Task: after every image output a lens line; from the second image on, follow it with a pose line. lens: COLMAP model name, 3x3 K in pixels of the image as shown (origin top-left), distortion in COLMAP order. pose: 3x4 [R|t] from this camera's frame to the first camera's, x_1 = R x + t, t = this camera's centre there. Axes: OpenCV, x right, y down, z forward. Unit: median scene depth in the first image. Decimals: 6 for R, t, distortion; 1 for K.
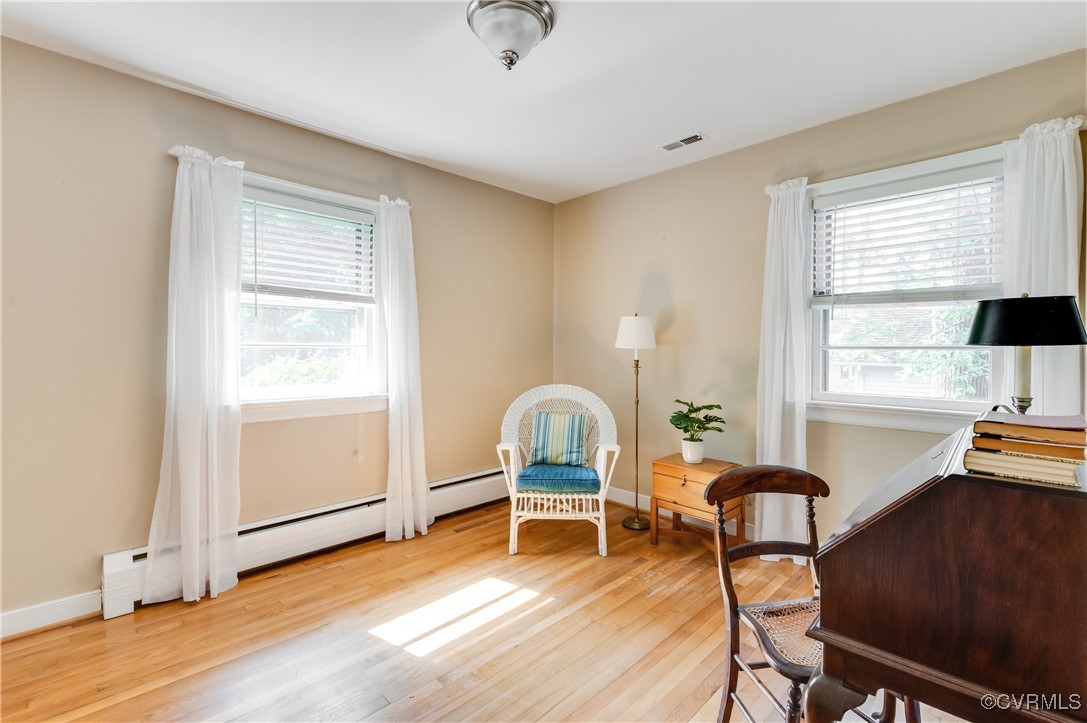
lens RADIAL K [[488.5, 0, 536.9], [0, 488.5, 353.2], [0, 0, 1]] dist [0.000390, -0.000292]
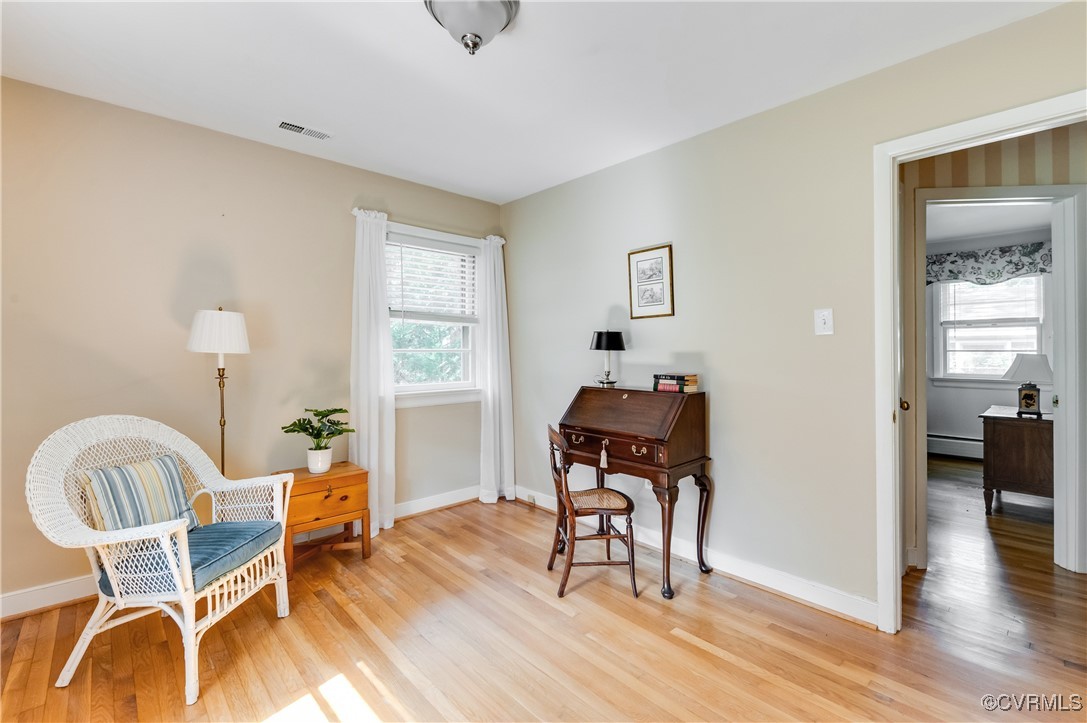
lens RADIAL K [[477.5, 0, 547.0], [0, 477.5, 348.7], [0, 0, 1]] dist [0.000508, -0.000037]
pose [[0.001995, 0.001350, 0.999997, -0.664455], [0.012896, 0.999916, -0.001376, -0.011100], [-0.999915, 0.012899, 0.001978, 0.597417]]
